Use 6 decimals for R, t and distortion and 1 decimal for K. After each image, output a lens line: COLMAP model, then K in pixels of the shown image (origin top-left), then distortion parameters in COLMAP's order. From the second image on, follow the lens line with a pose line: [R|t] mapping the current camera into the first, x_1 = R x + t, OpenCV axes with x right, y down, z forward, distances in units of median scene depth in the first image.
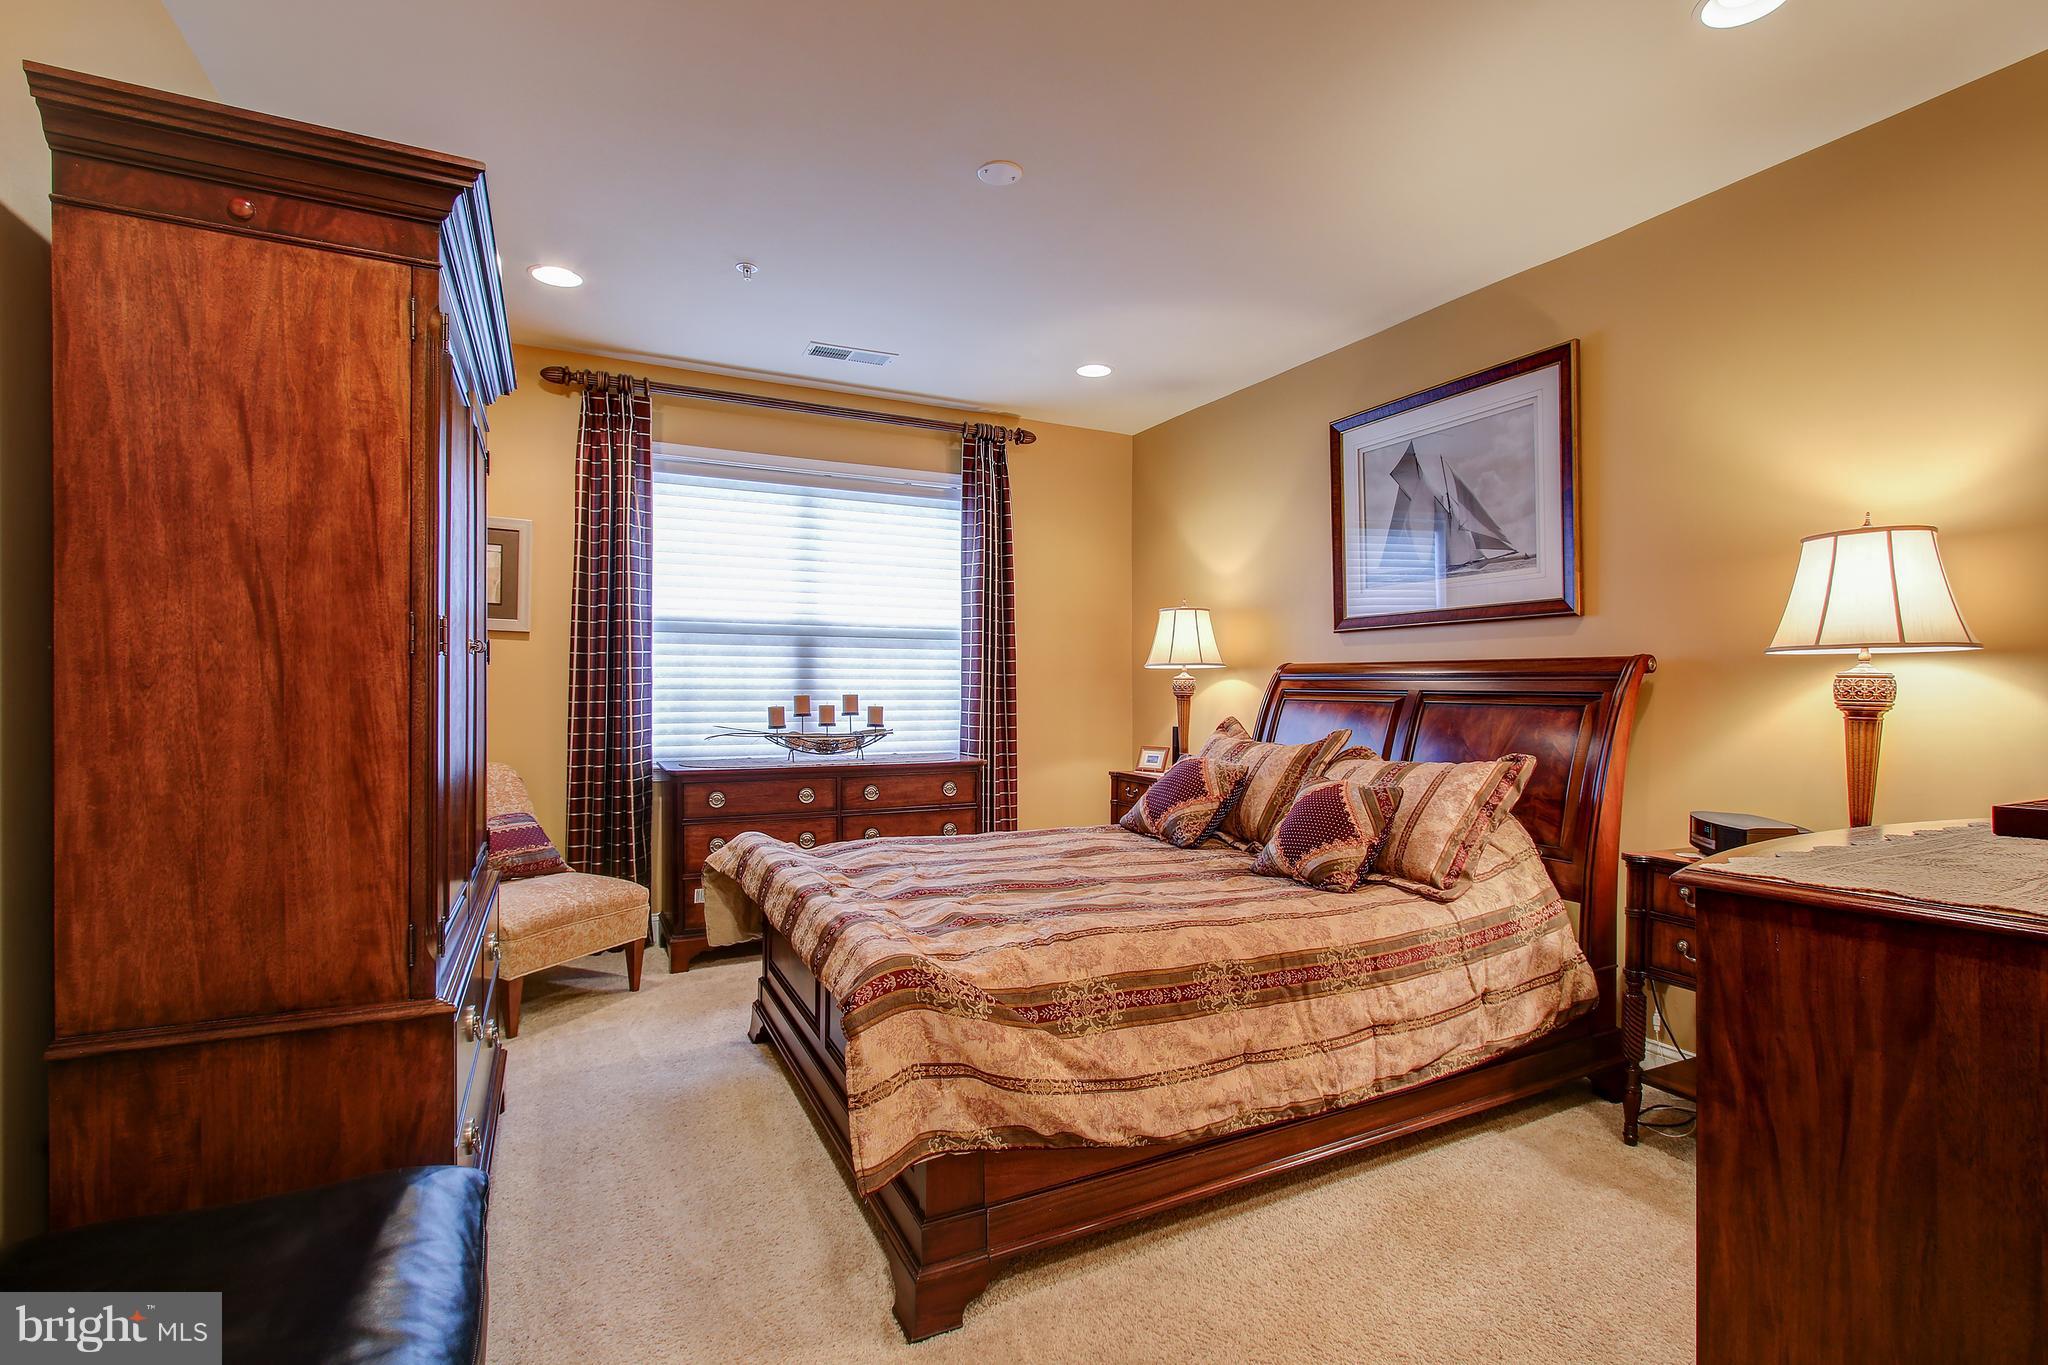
lens RADIAL K [[946.8, 0, 1046.5], [0, 946.8, 680.6], [0, 0, 1]] dist [-0.013783, 0.004422]
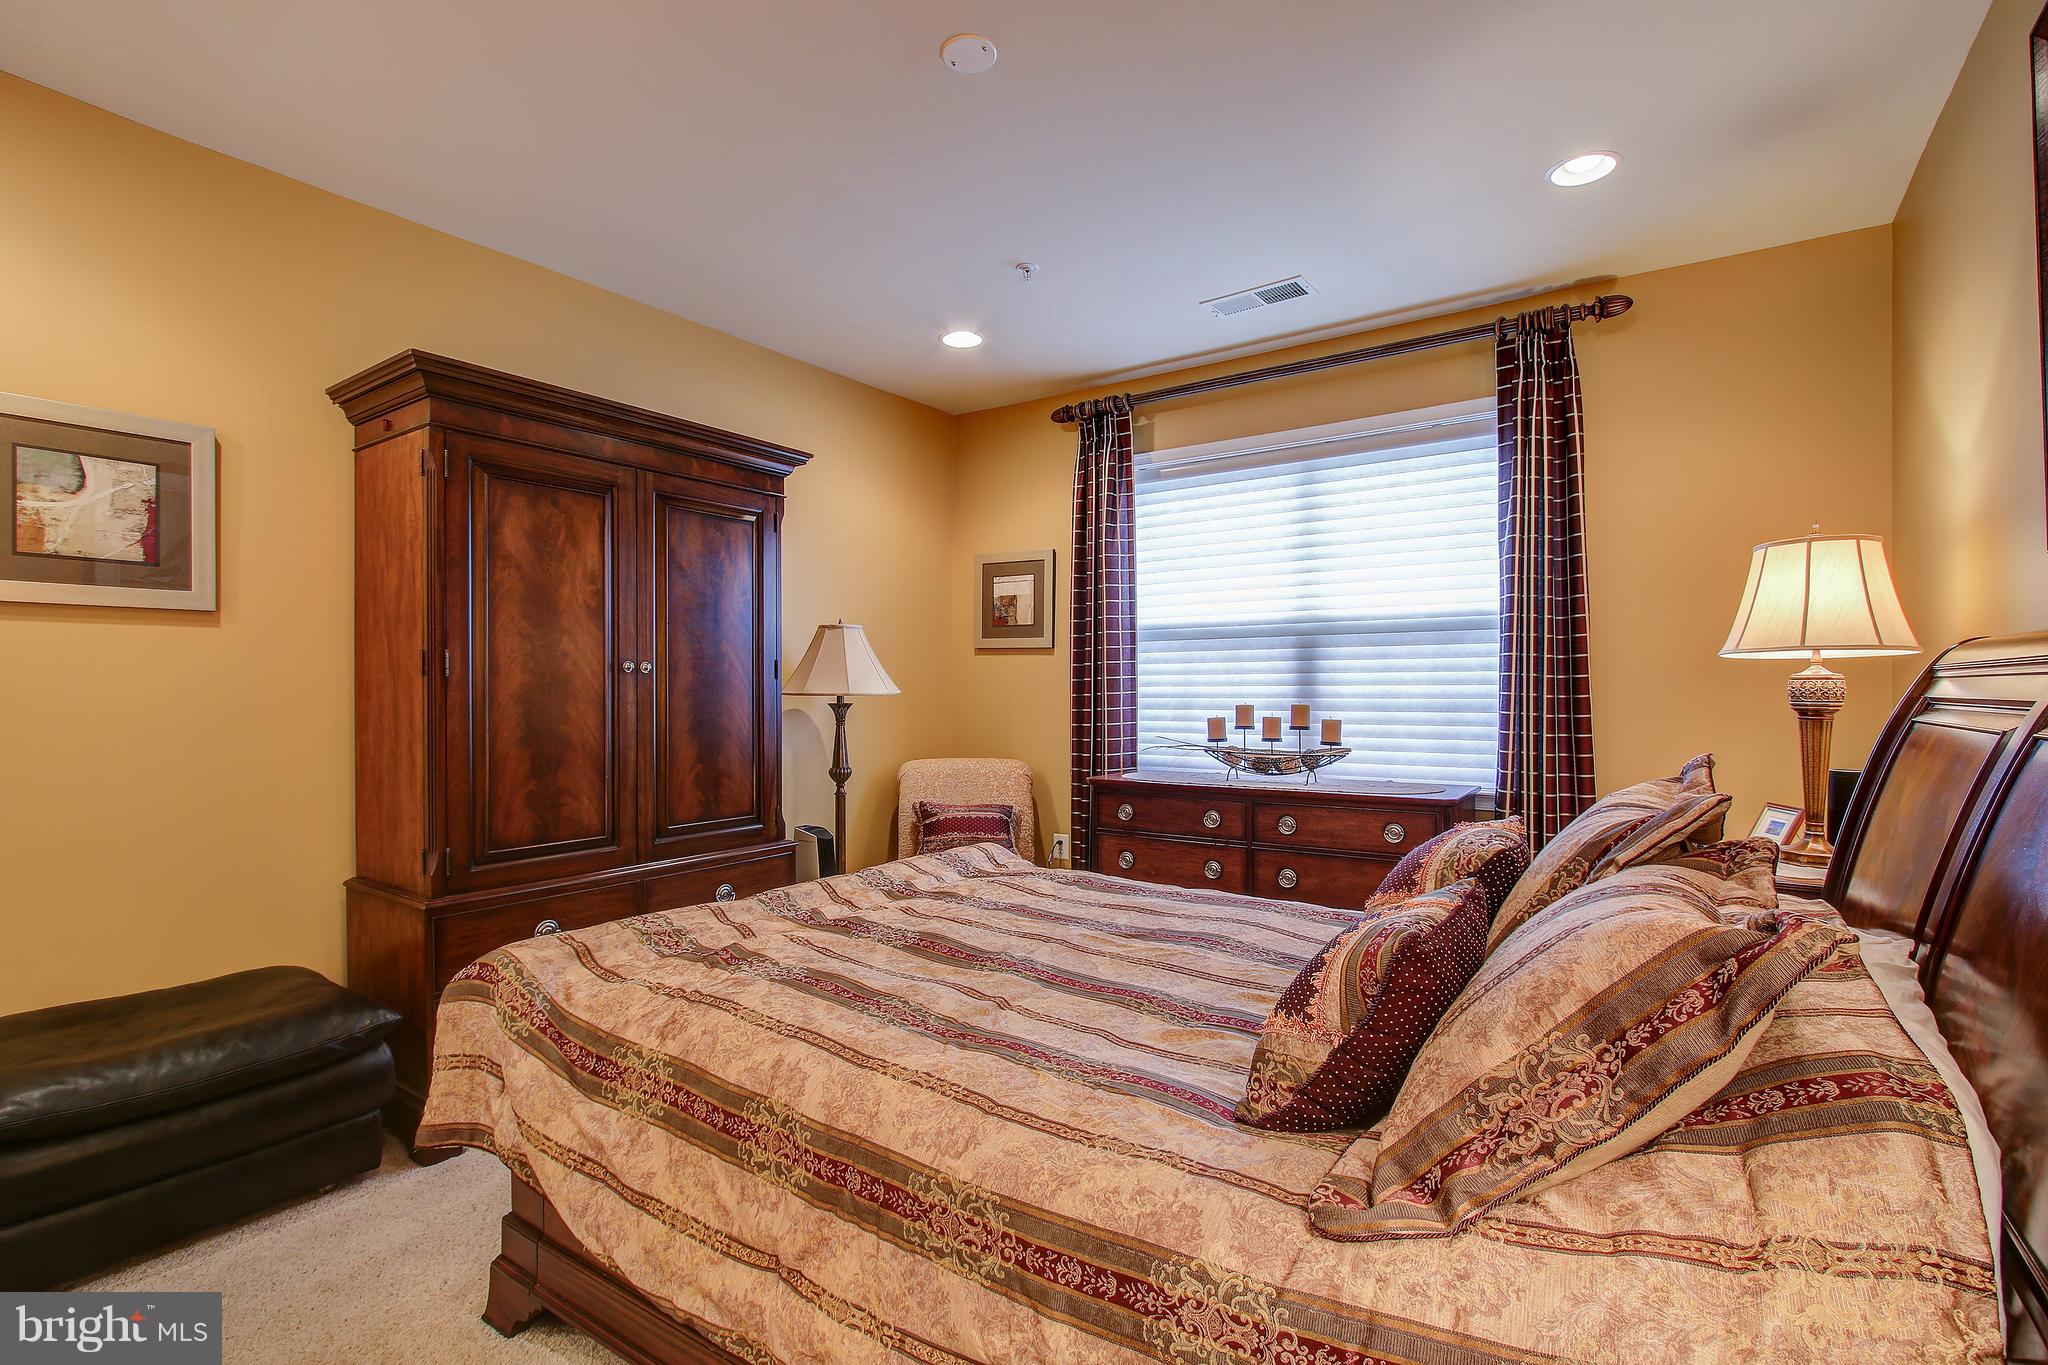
lens RADIAL K [[946.8, 0, 1026.1], [0, 946.8, 693.0], [0, 0, 1]] dist [-0.013783, 0.004422]
pose [[0.466921, -0.003902, -0.884291, 0.420789], [0.008138, 0.999967, -0.000115, 0.003009], [0.884262, -0.007143, 0.466937, 0.412299]]
